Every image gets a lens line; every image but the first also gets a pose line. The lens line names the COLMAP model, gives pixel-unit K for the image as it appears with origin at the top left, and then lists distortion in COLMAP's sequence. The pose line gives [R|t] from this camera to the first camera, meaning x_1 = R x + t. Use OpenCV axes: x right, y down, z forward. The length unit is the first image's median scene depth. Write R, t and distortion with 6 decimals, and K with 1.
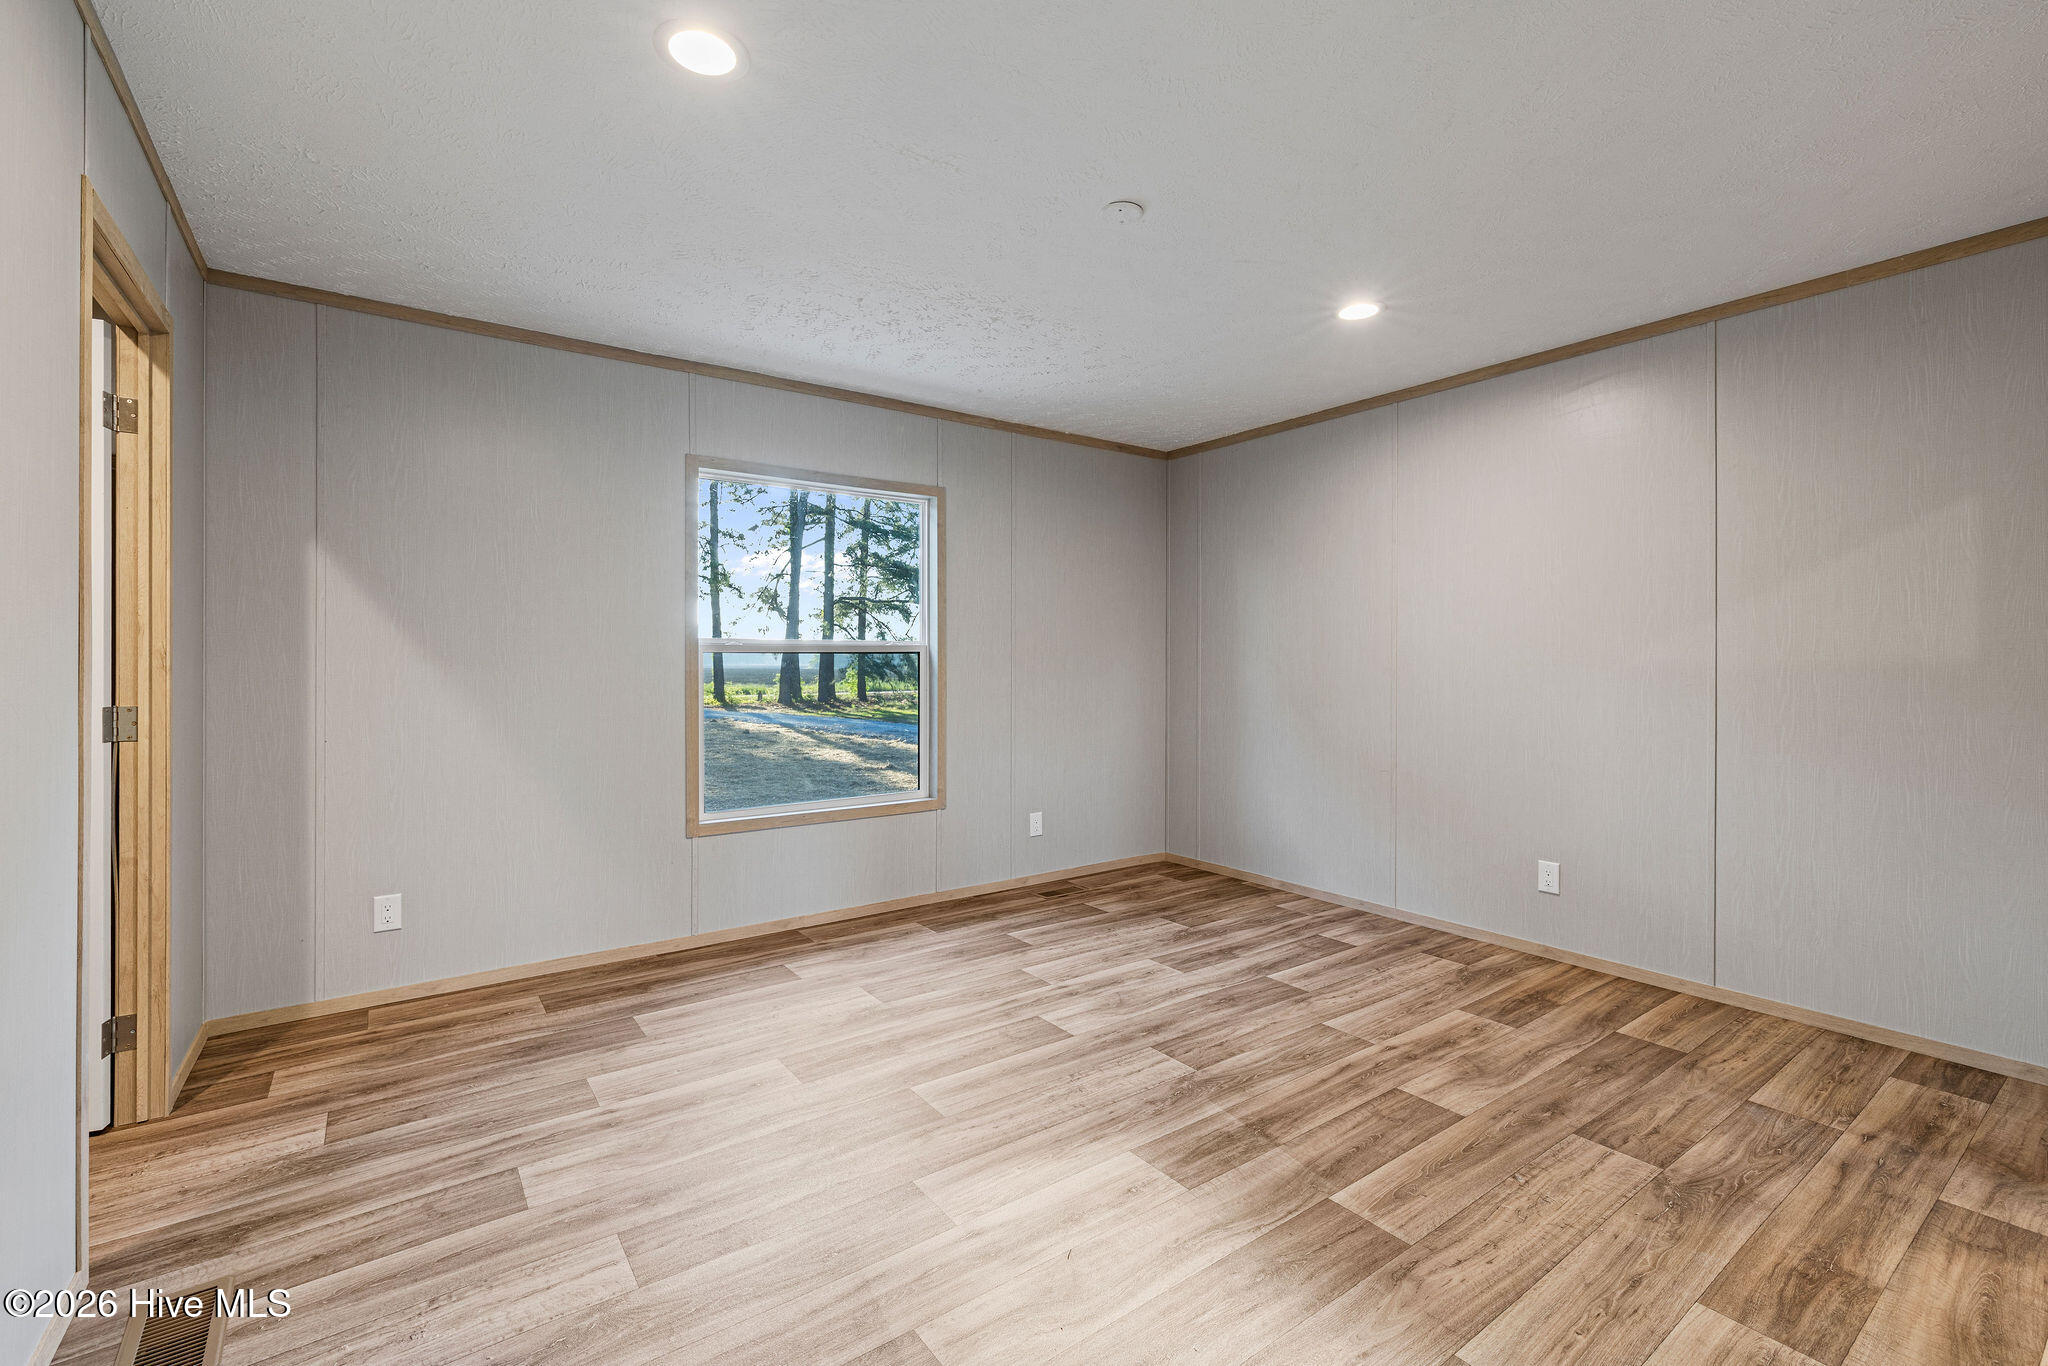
lens RADIAL K [[880.2, 0, 1042.2], [0, 880.2, 677.6], [0, 0, 1]] dist [0.001823, 0.002183]
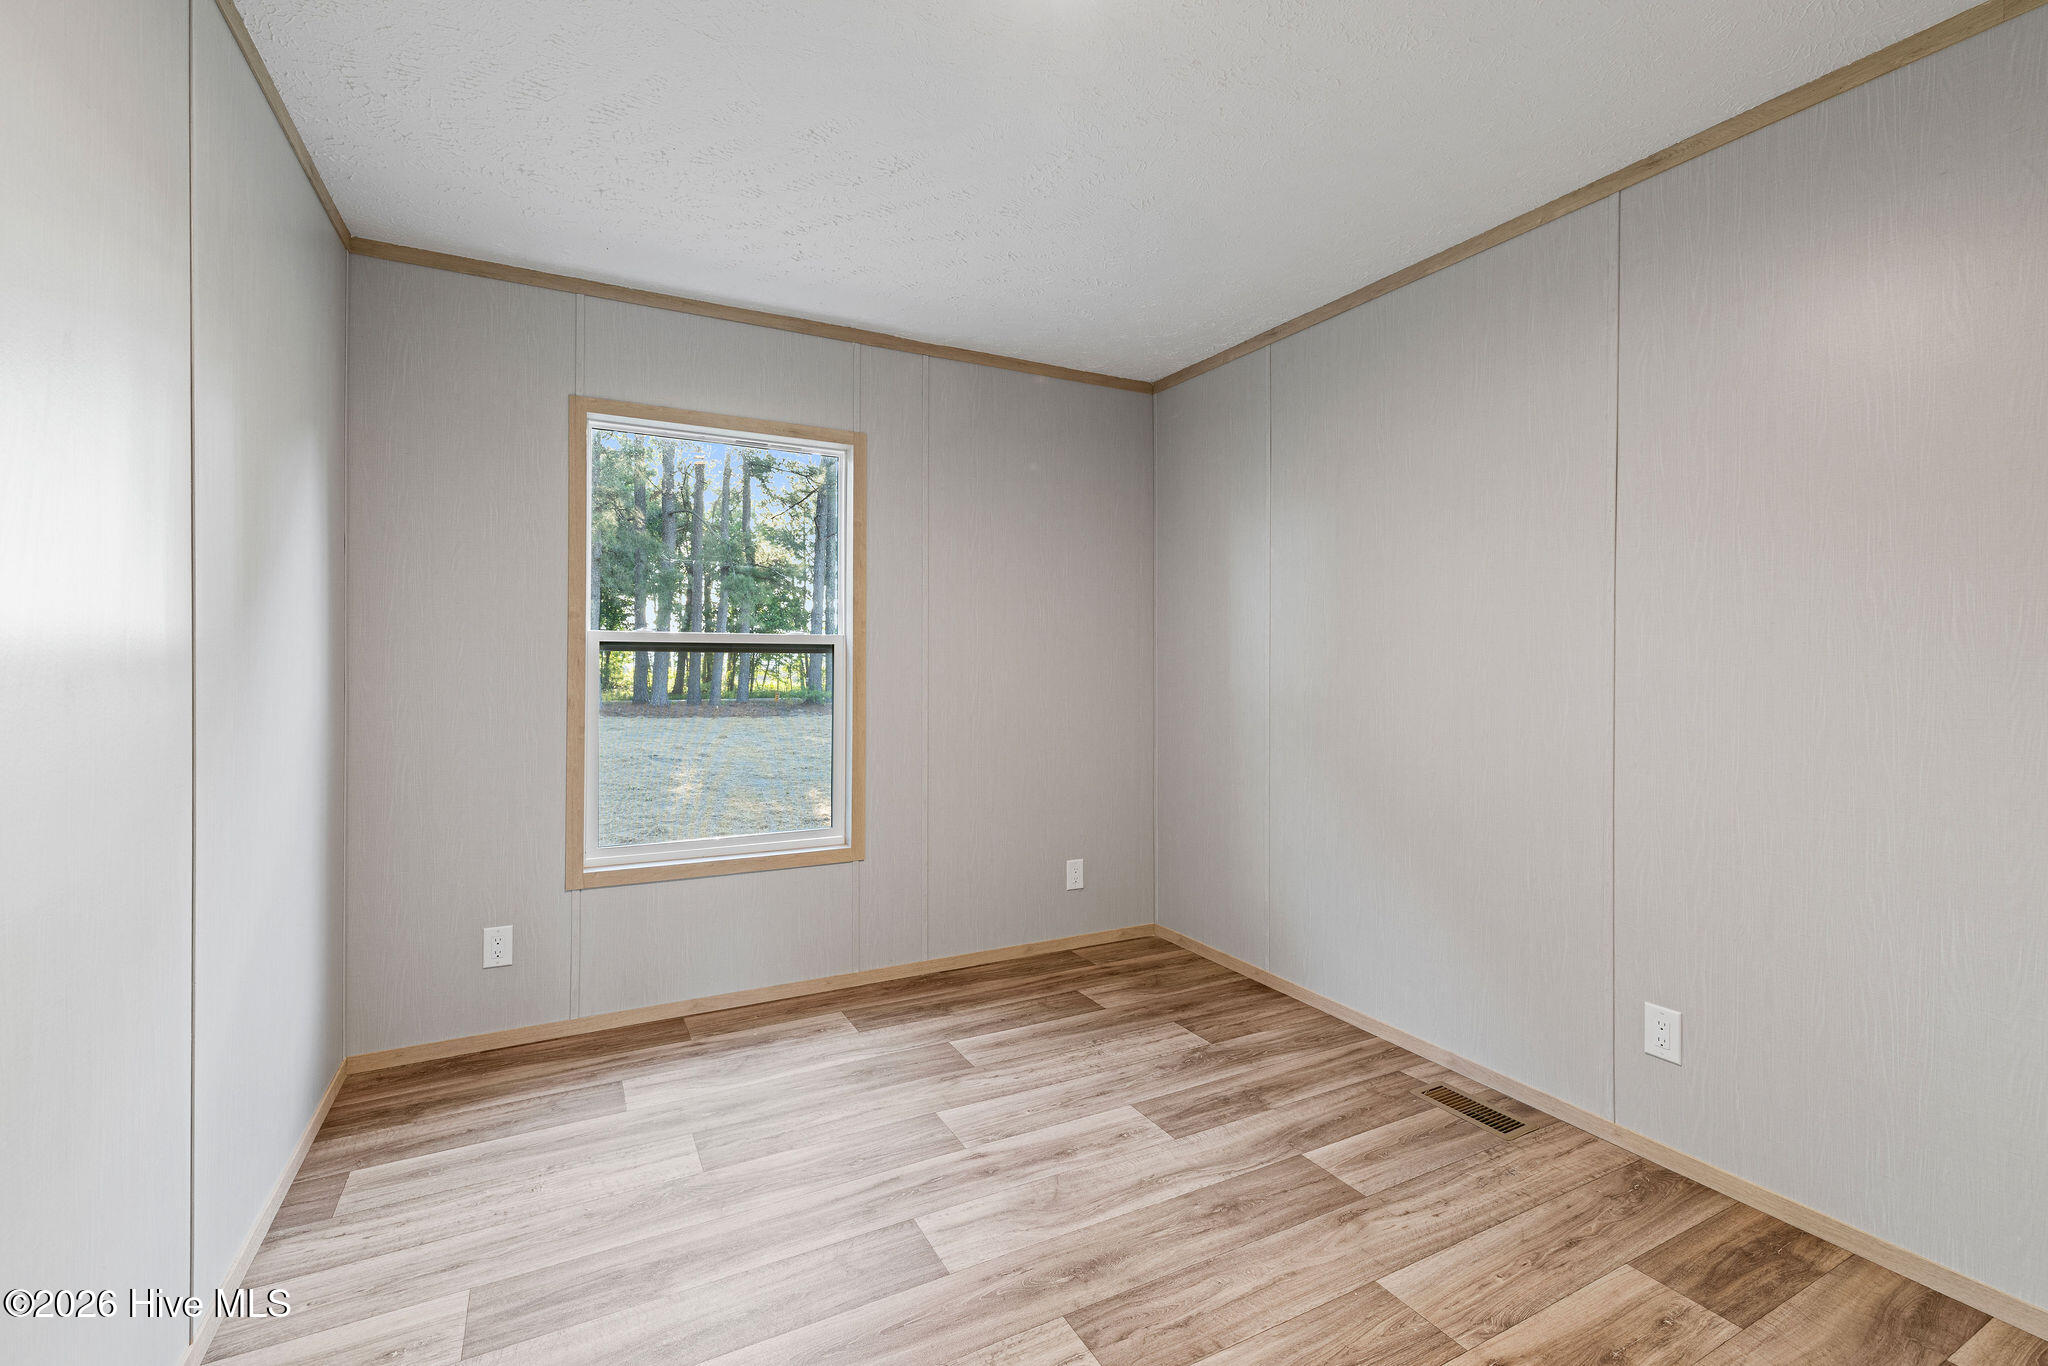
lens RADIAL K [[880.2, 0, 1024.3], [0, 880.2, 674.3], [0, 0, 1]] dist [0.001823, 0.002183]
pose [[0.988159, 0.003794, -0.153389, 0.144128], [-0.005014, 0.999959, -0.007568, -0.009023], [0.153354, 0.008248, 0.988137, 0.310657]]
